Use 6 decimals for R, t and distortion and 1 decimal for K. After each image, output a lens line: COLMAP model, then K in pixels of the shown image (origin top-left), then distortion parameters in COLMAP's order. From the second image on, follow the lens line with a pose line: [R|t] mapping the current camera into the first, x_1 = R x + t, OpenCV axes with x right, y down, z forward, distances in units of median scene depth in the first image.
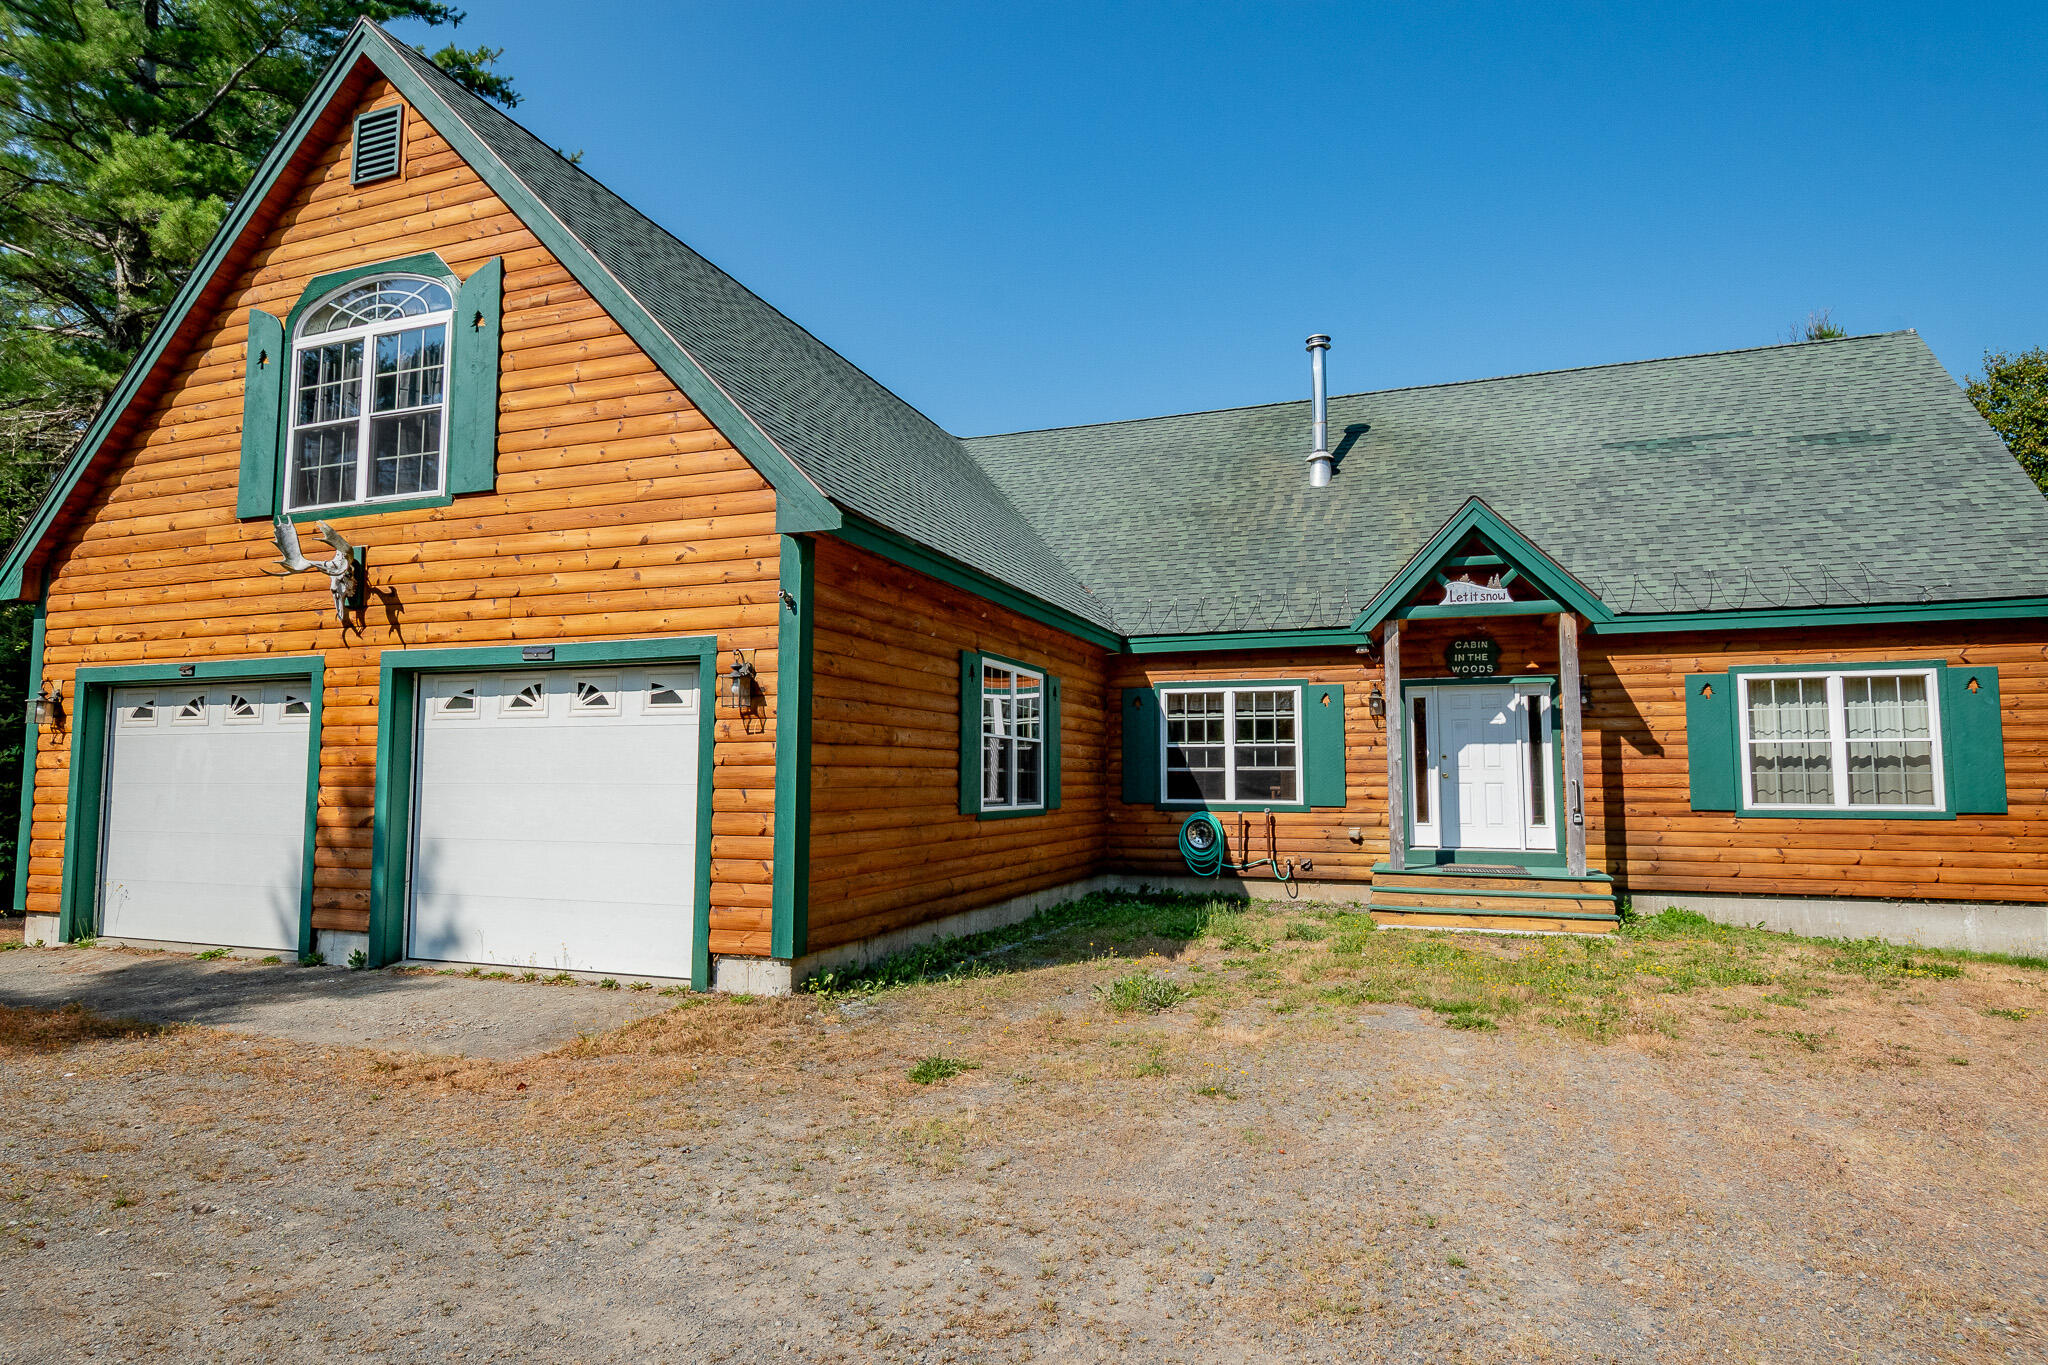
lens RADIAL K [[1097.2, 0, 1024.0], [0, 1097.2, 682.5], [0, 0, 1]] dist [0.028716, -0.024060]
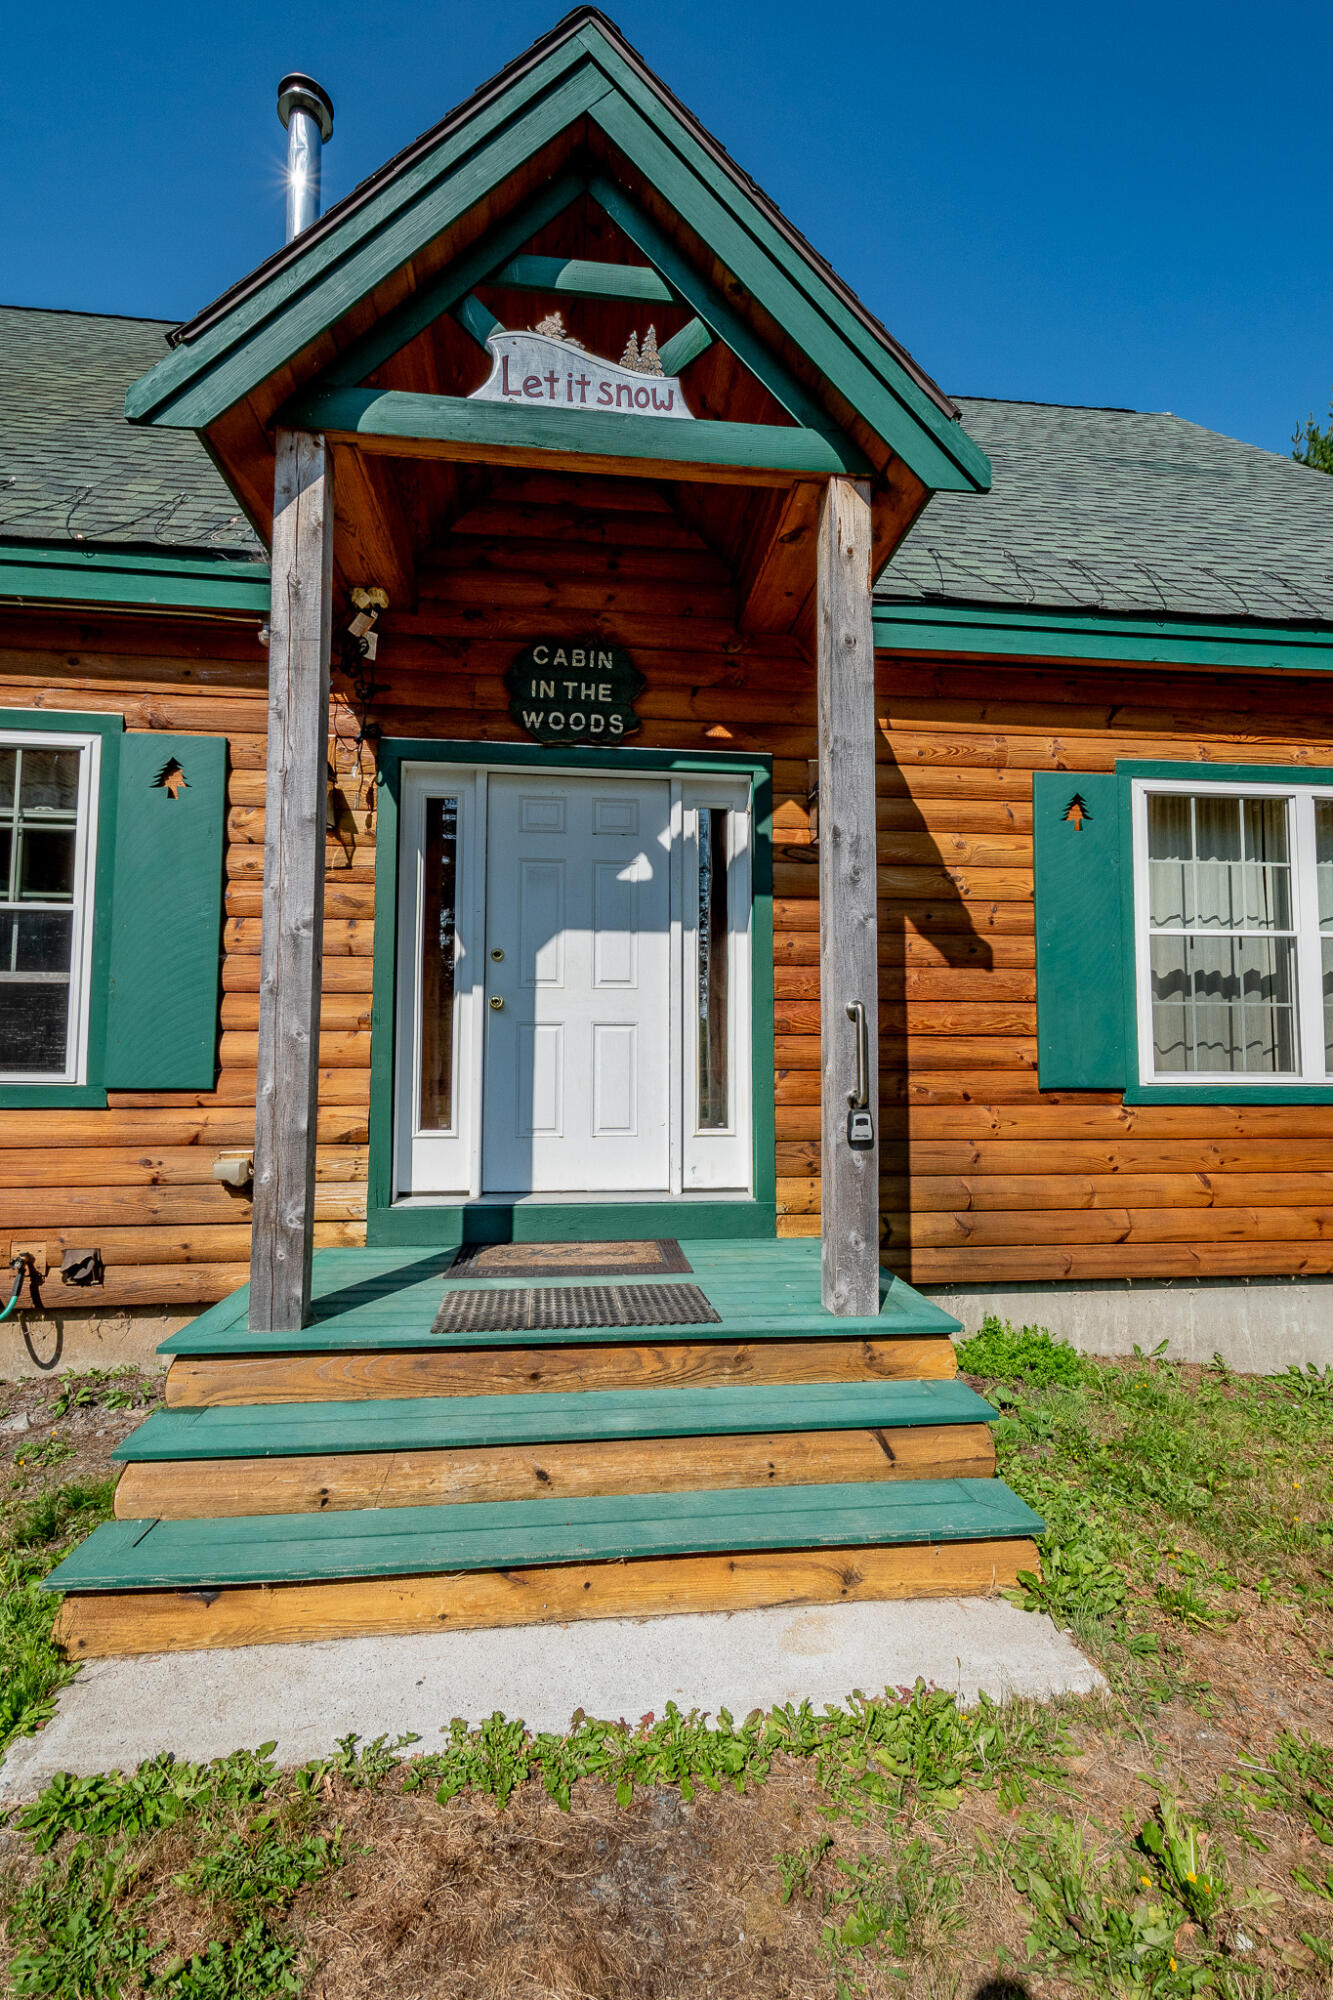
lens RADIAL K [[917.2, 0, 676.6], [0, 917.2, 1012.4], [0, 0, 1]] dist [0.002199, -0.000505]
pose [[0.891339, 0.030254, 0.452327, 0.326075], [-0.040576, 0.999090, 0.013133, 0.088853], [-0.451518, -0.030059, 0.891756, 0.763487]]
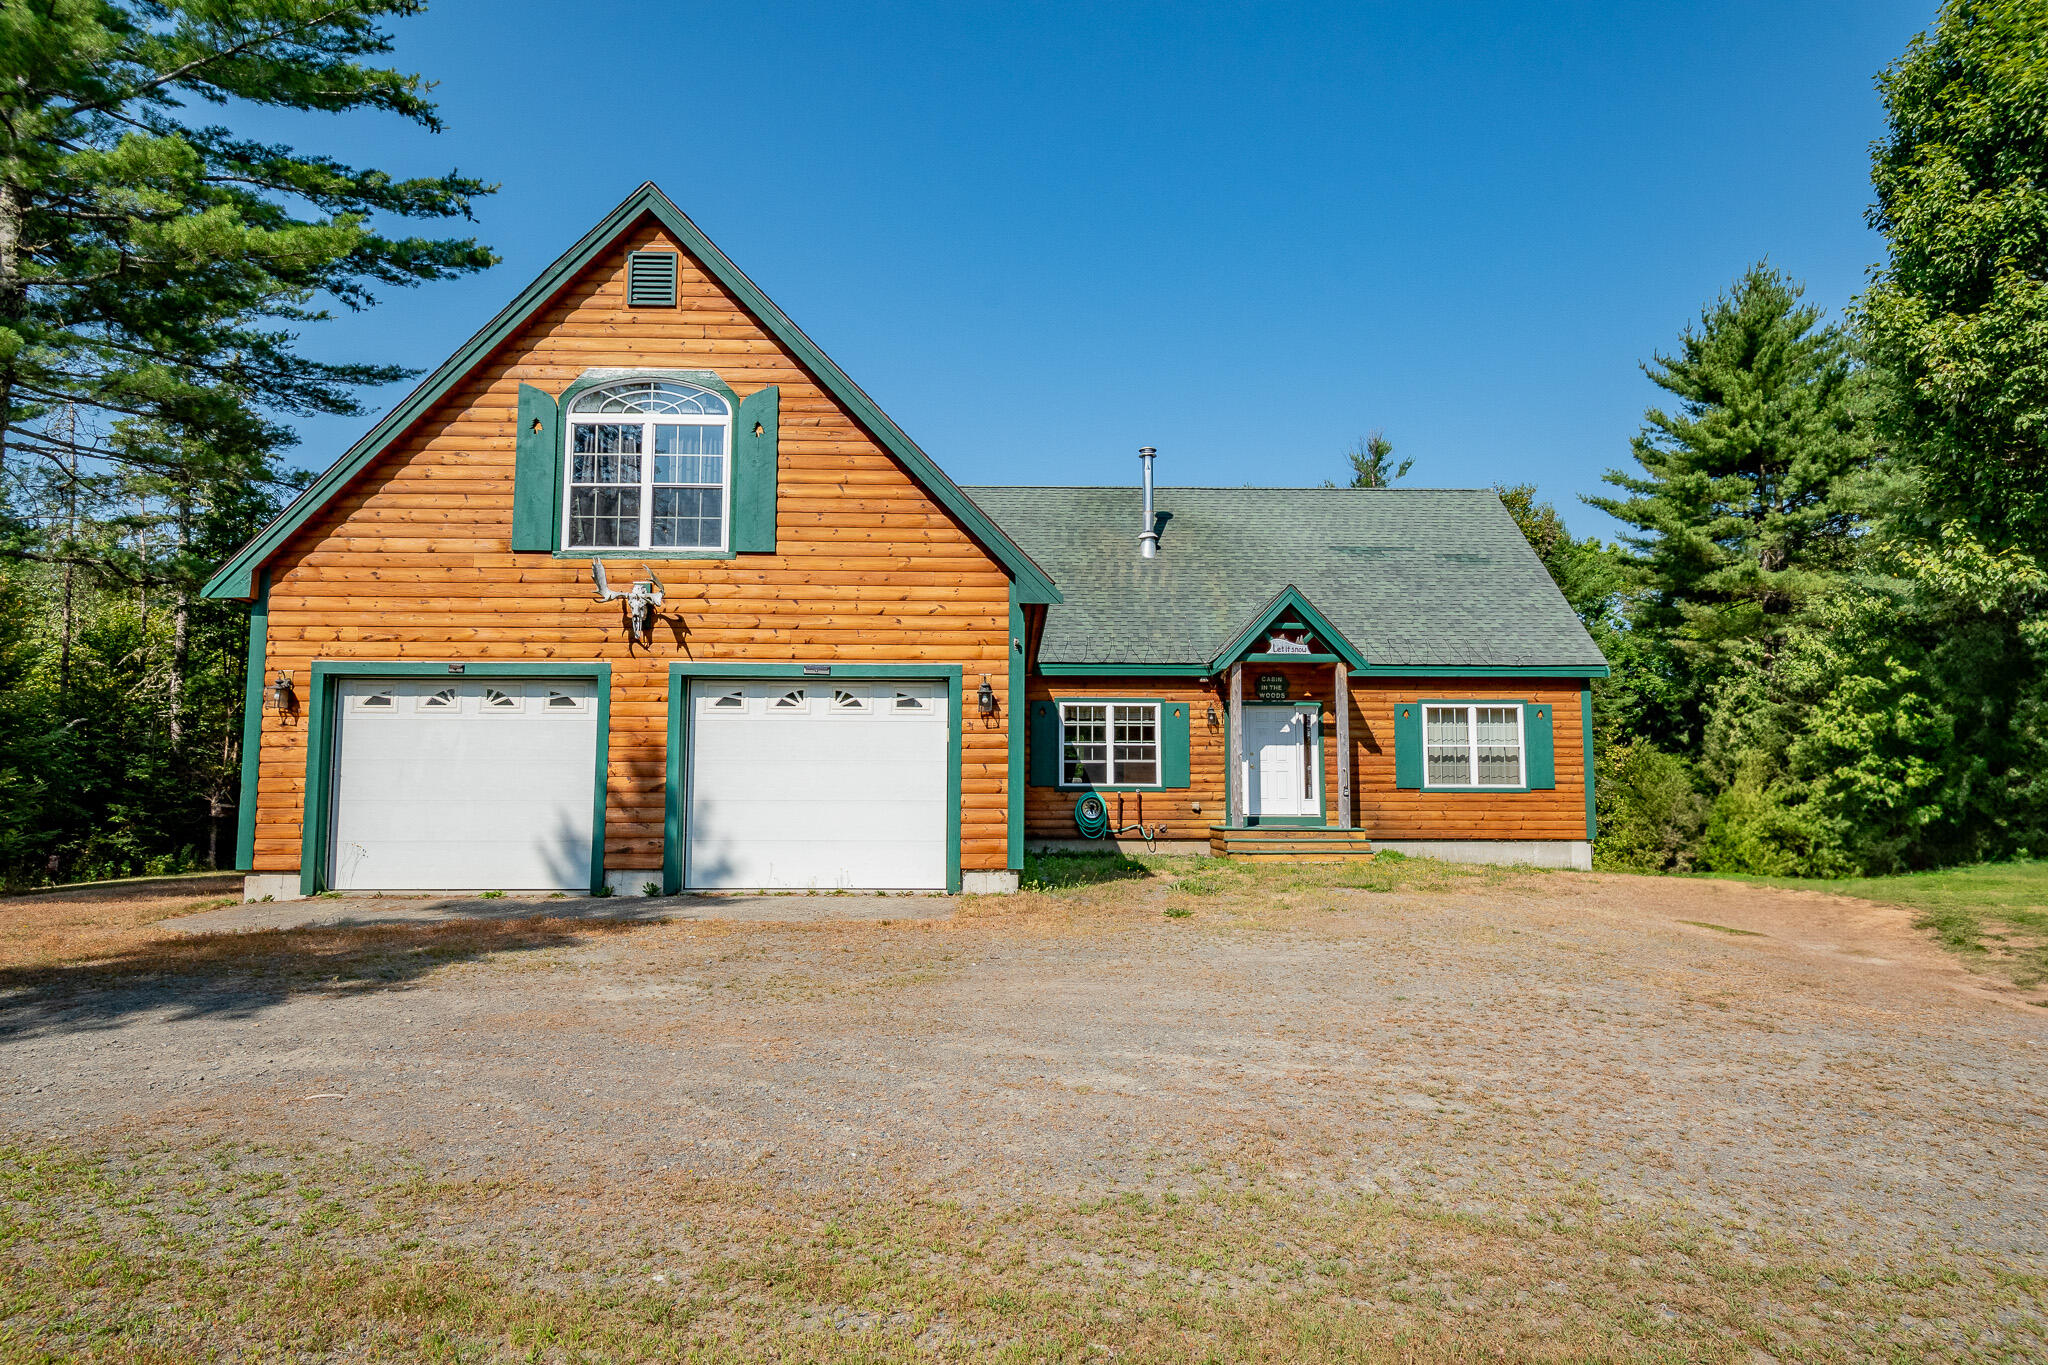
lens RADIAL K [[1097.2, 0, 1024.0], [0, 1097.2, 682.5], [0, 0, 1]] dist [0.028716, -0.024060]
pose [[0.933623, 0.034894, 0.356554, -0.483107], [-0.032683, 0.999391, -0.012226, -0.000590], [-0.356763, -0.000239, 0.934195, -0.303725]]
